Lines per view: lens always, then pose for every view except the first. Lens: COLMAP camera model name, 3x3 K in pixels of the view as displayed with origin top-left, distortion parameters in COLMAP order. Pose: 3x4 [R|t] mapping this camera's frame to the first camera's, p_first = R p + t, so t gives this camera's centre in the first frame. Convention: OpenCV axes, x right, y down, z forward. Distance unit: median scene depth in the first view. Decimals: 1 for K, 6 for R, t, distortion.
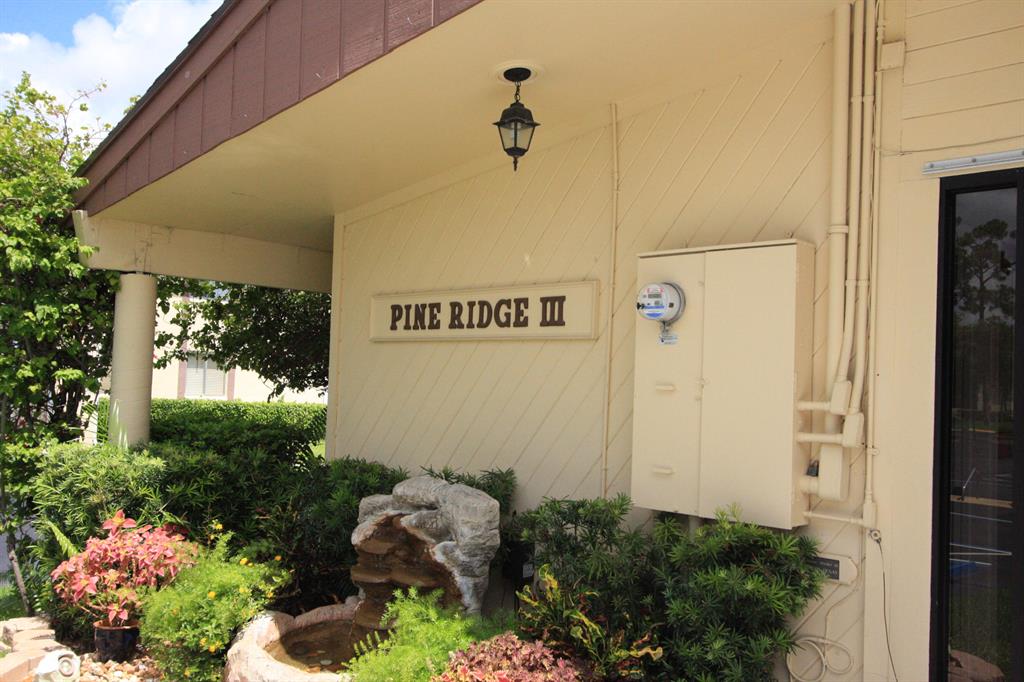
lens RADIAL K [[921.0, 0, 512.0], [0, 921.0, 341.0], [0, 0, 1]] dist [0.006486, 0.021630]
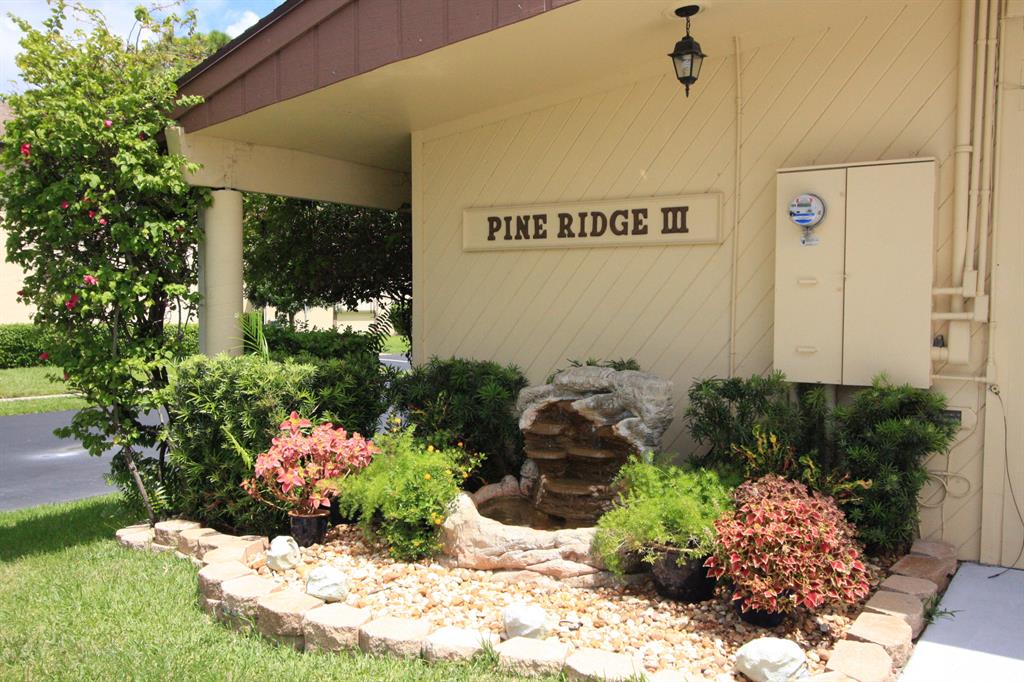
lens RADIAL K [[921.0, 0, 512.0], [0, 921.0, 341.0], [0, 0, 1]] dist [0.006486, 0.021630]
pose [[0.980646, -0.039601, 0.191743, -0.397427], [0.021481, 0.995181, 0.095673, 0.003613], [-0.194608, -0.089703, 0.976771, -0.099244]]
